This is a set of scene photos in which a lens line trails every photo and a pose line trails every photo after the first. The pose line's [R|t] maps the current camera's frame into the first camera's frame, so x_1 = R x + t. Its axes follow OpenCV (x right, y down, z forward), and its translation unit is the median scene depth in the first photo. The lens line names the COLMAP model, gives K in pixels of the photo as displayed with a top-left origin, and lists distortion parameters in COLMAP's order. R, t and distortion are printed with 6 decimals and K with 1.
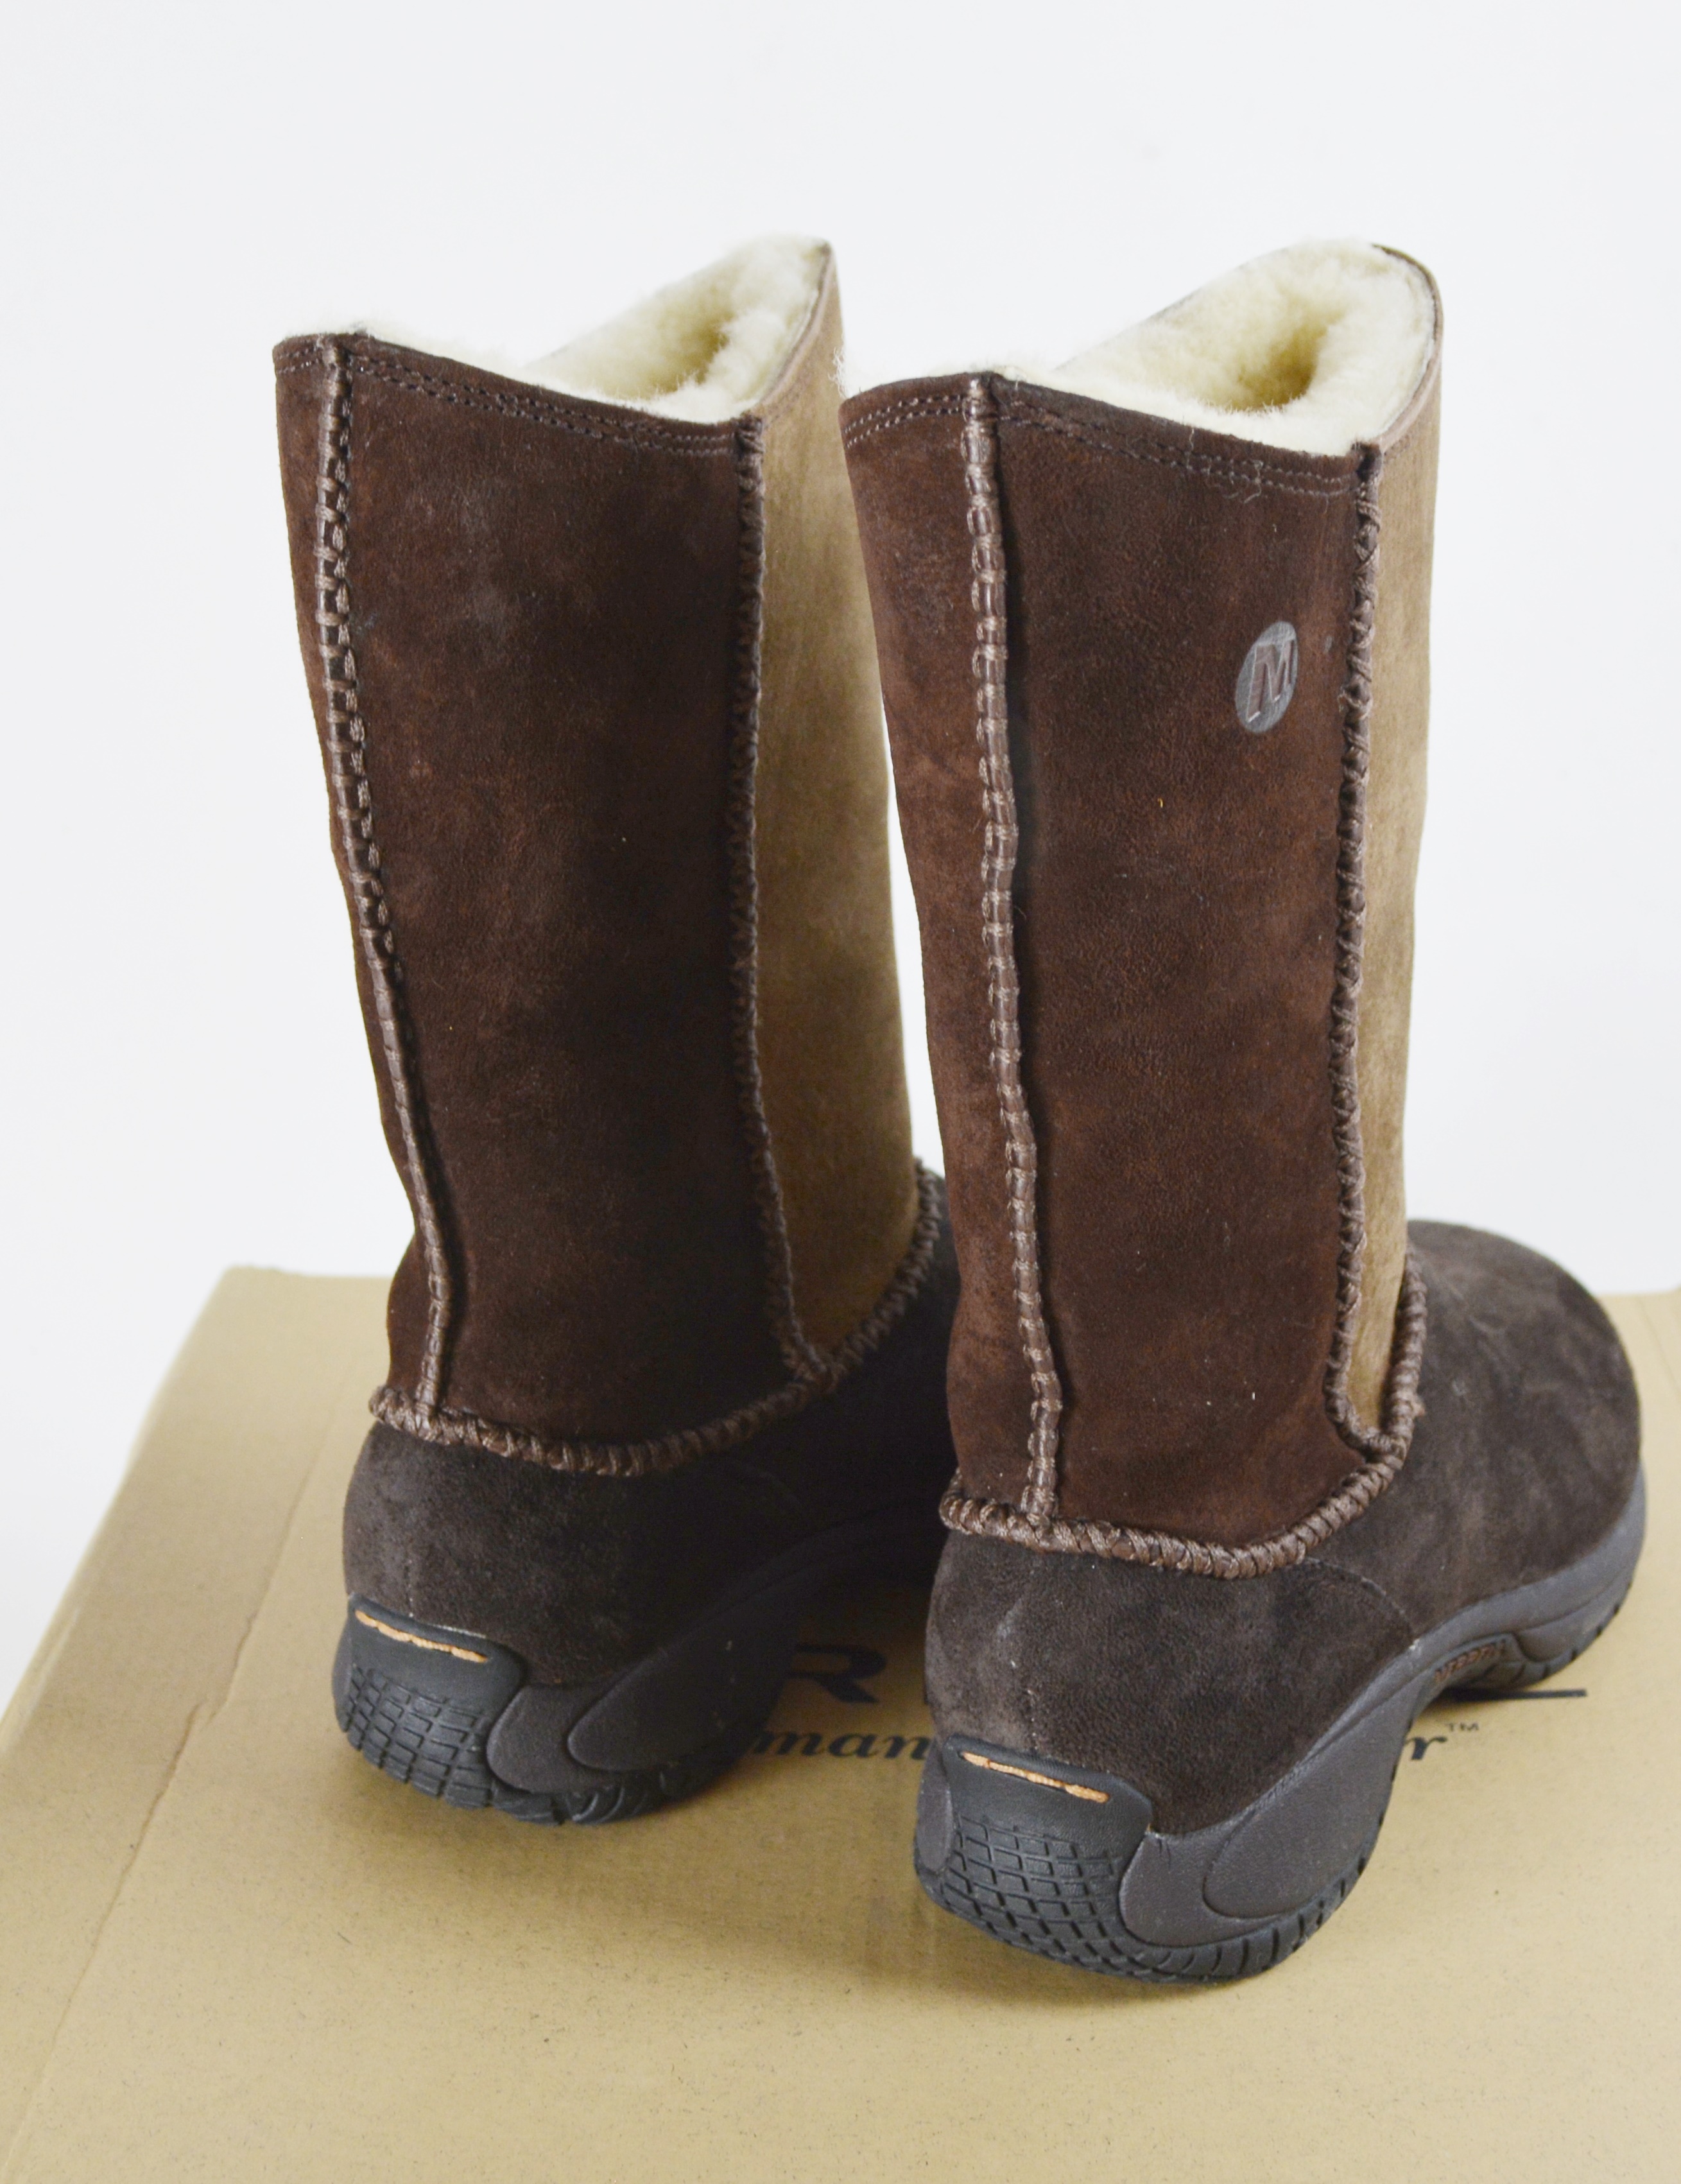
lens RADIAL K [[3900.2, 0, 840.5], [0, 3900.2, 1092.0], [0, 0, 1]] dist [-0.045220, -0.114263]
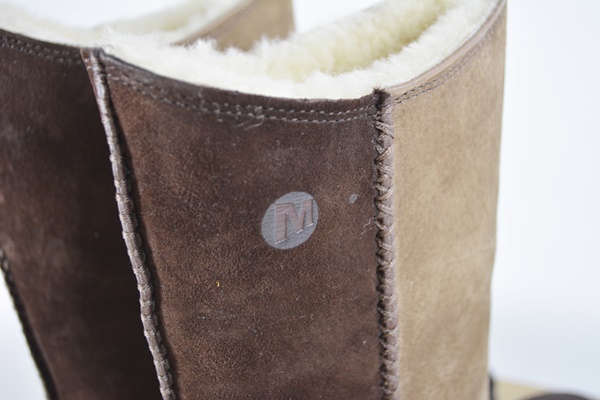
lens RADIAL K [[930.5, 0, 300.0], [0, 930.5, 200.0], [0, 0, 1]] dist [-0.018176, 0.086269]
pose [[0.913630, 0.120286, -0.388344, 0.271280], [-0.099597, 0.992343, 0.073053, -0.143255], [0.394158, -0.028065, 0.918614, 0.589084]]
